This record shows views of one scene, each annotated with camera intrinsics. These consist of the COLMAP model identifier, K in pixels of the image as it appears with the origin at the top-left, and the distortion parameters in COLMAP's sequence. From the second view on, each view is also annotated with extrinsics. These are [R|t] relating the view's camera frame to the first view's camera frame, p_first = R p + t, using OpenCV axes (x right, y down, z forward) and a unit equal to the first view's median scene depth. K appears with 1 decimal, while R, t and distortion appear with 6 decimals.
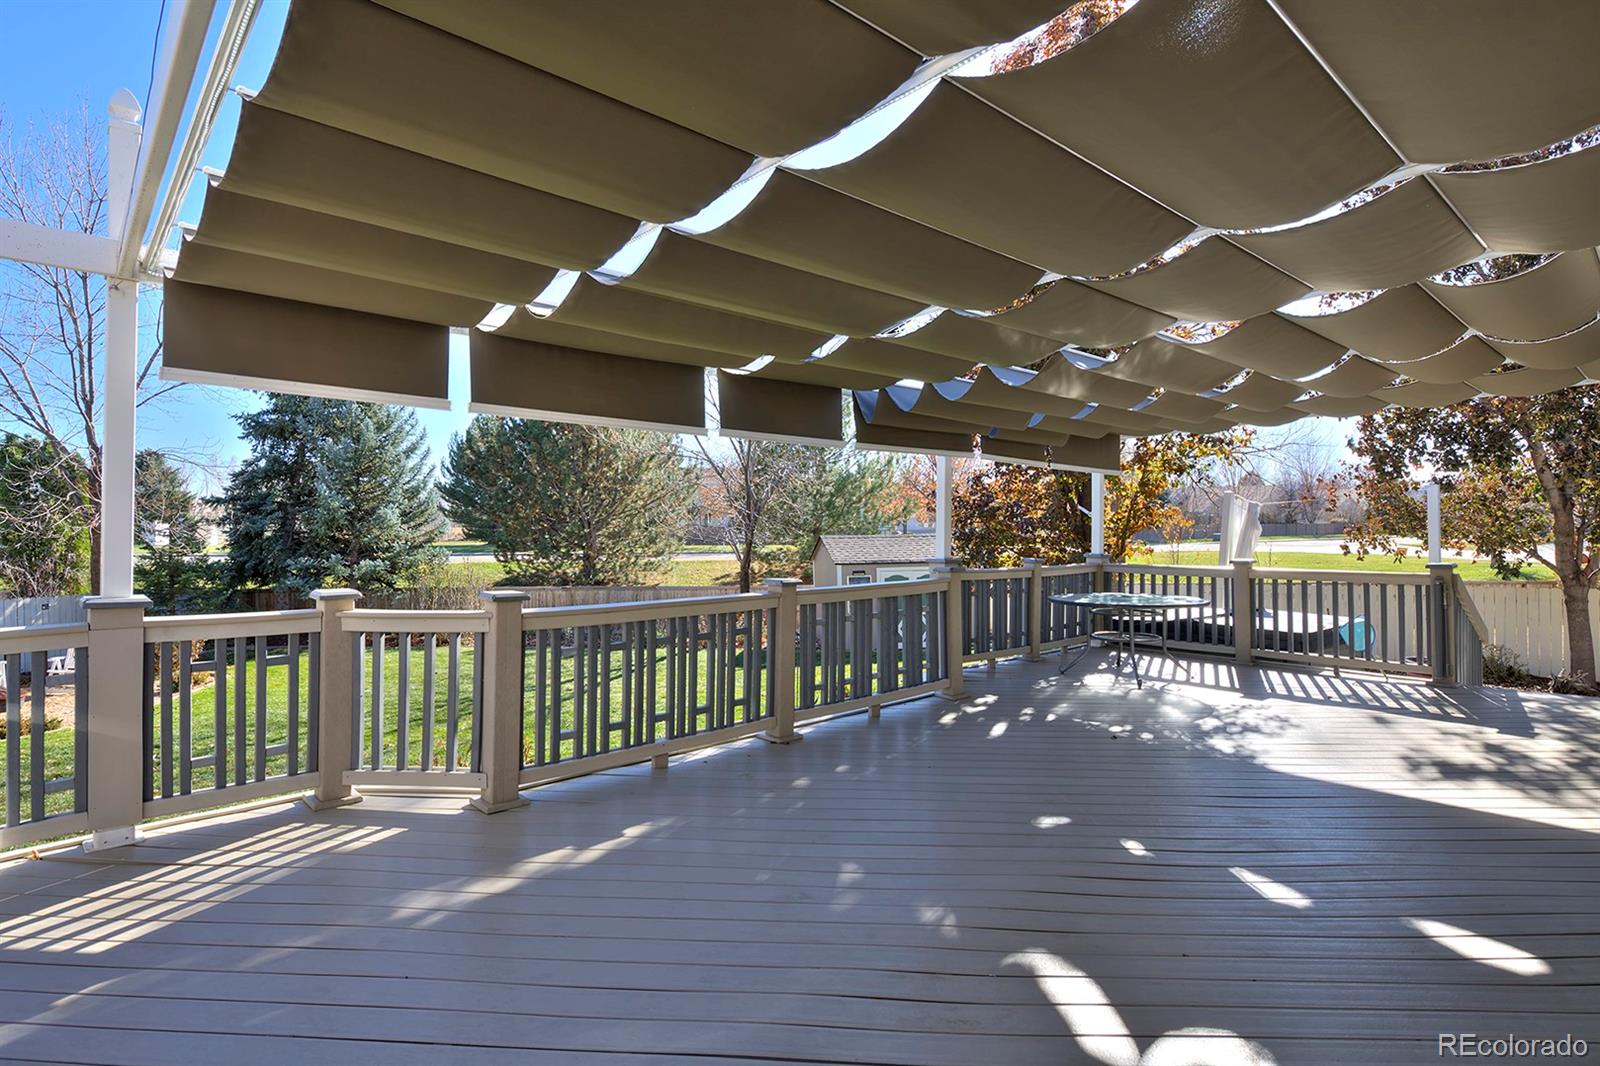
lens RADIAL K [[838.3, 0, 801.4], [0, 838.3, 523.6], [0, 0, 1]] dist [0.005469, -0.000163]
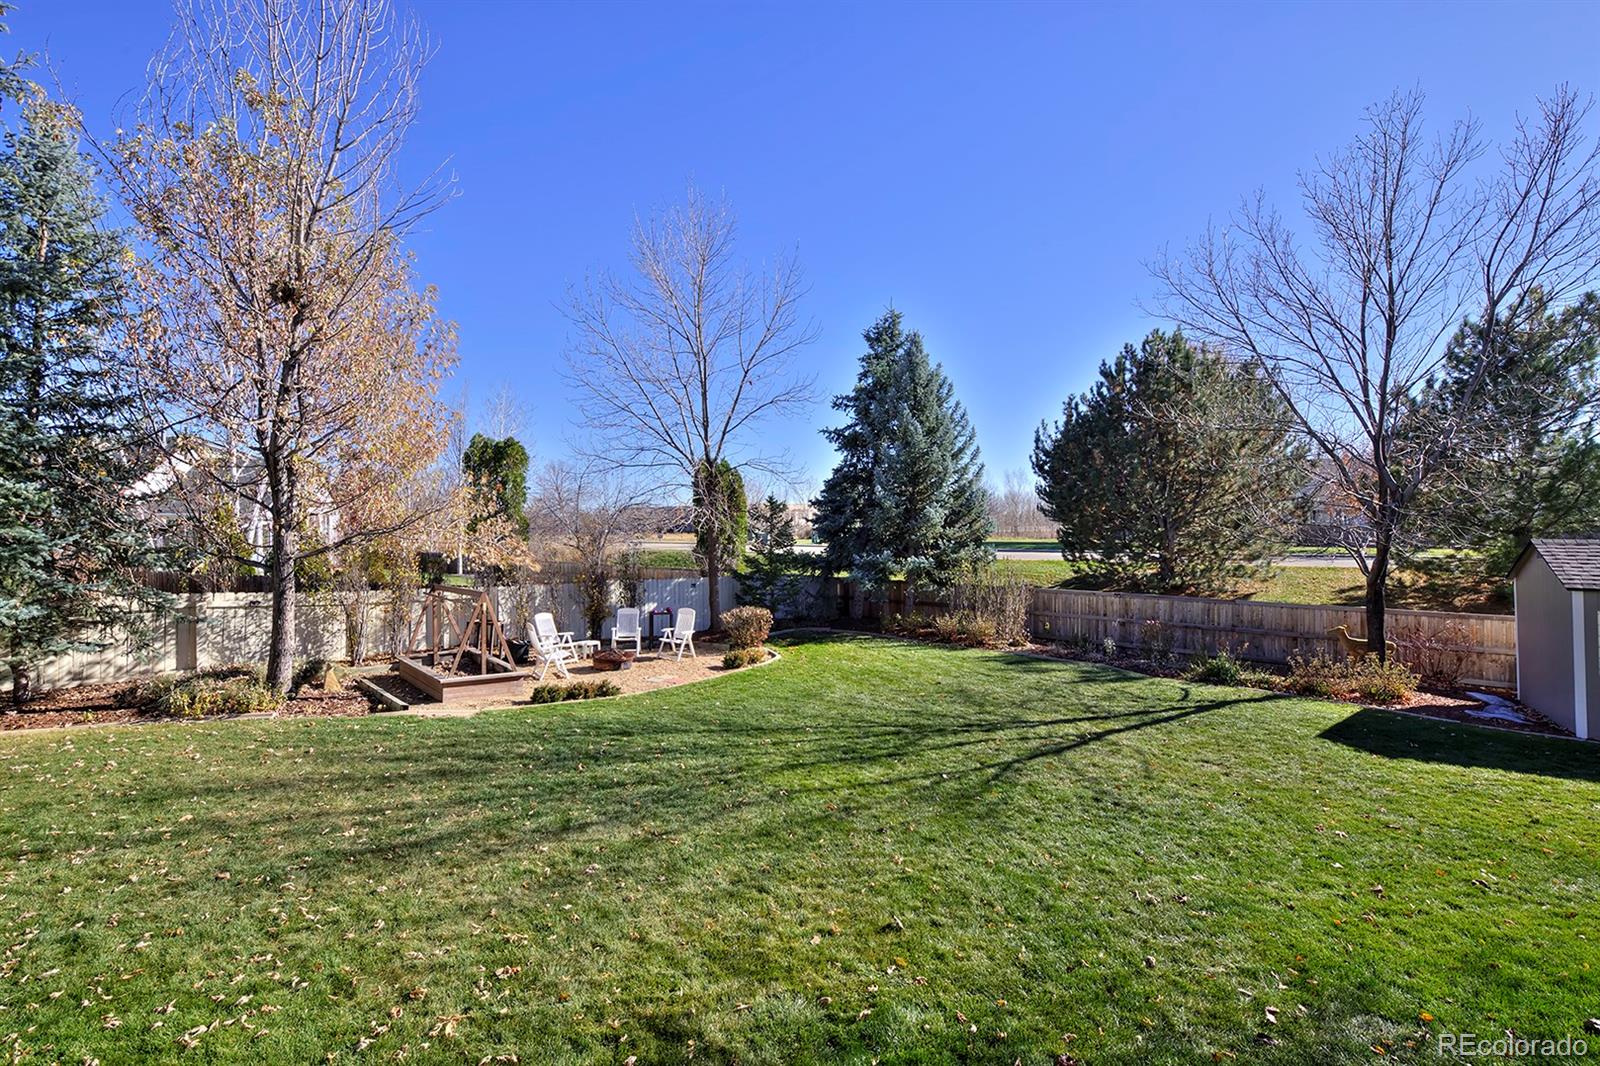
lens RADIAL K [[718.6, 0, 801.8], [0, 718.6, 531.1], [0, 0, 1]] dist [0.002108, 0.000454]
pose [[0.721131, 0.005737, -0.692775, 0.002668], [0.002143, 0.999942, 0.010511, 0.001687], [0.692795, -0.009065, 0.721077, 0.251222]]
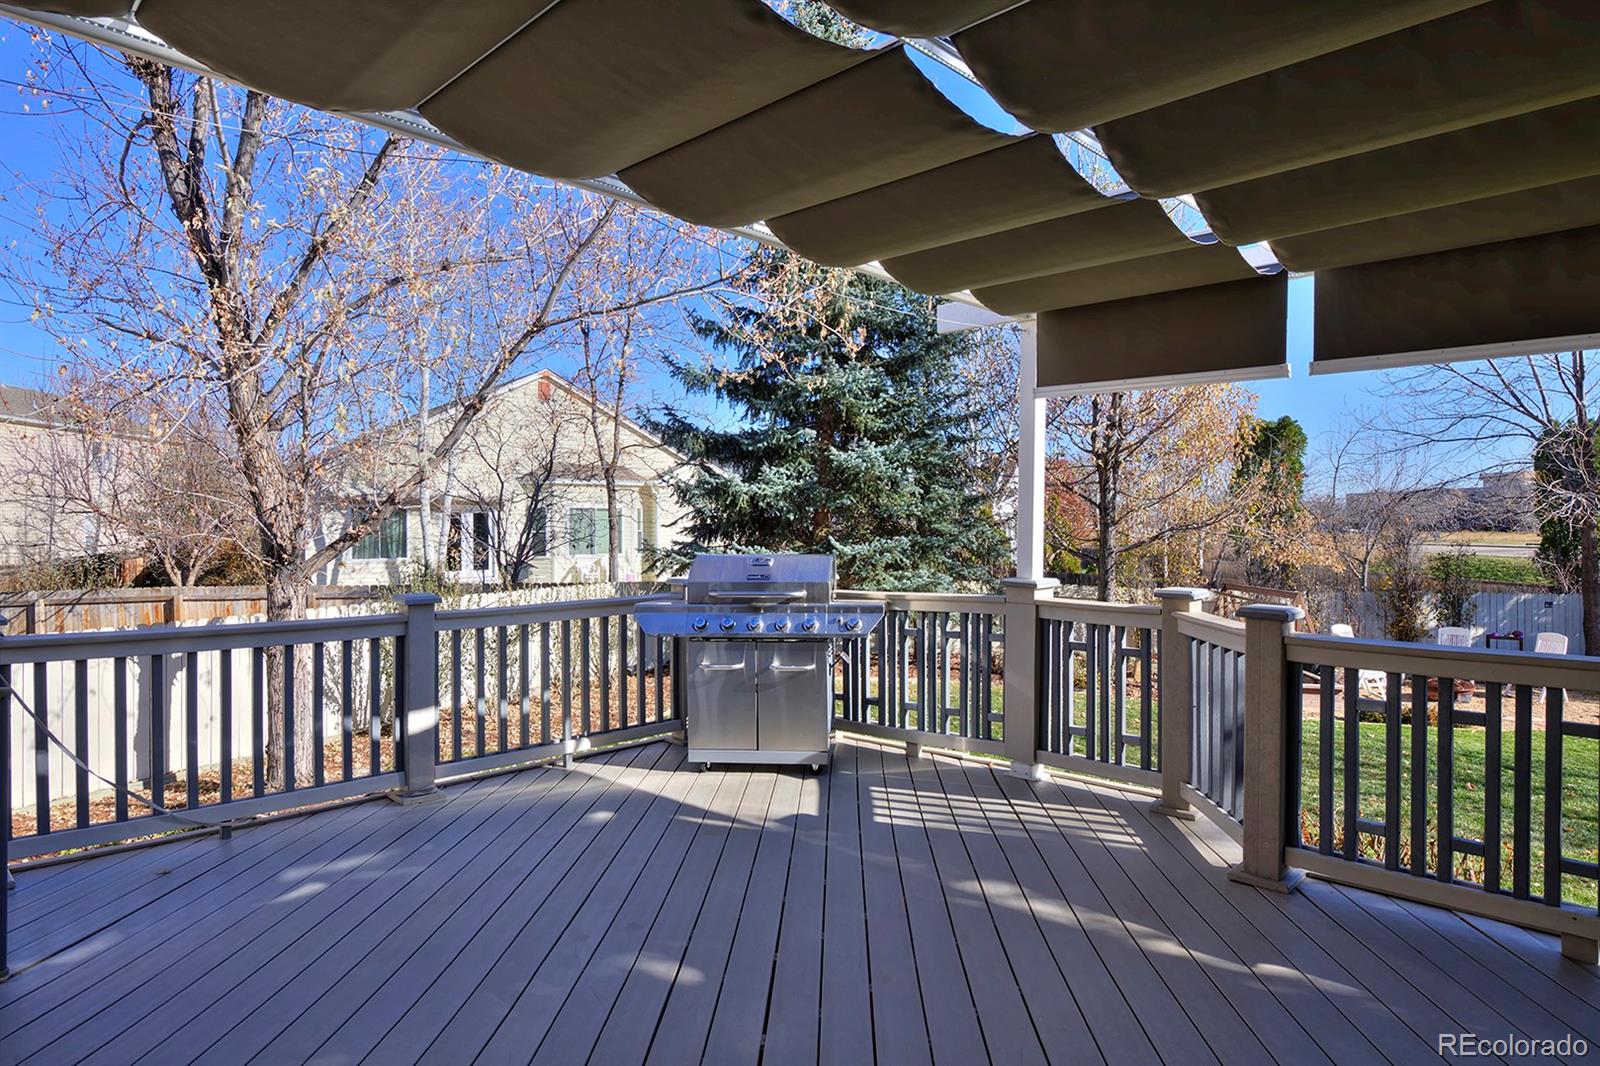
lens RADIAL K [[949.5, 0, 802.0], [0, 949.5, 539.8], [0, 0, 1]] dist [0.004952, 0.002008]
pose [[0.046174, 0.022009, -0.998691, 0.096435], [0.004883, 0.999740, 0.022258, -0.000670], [0.998921, -0.005905, 0.046055, 0.101948]]
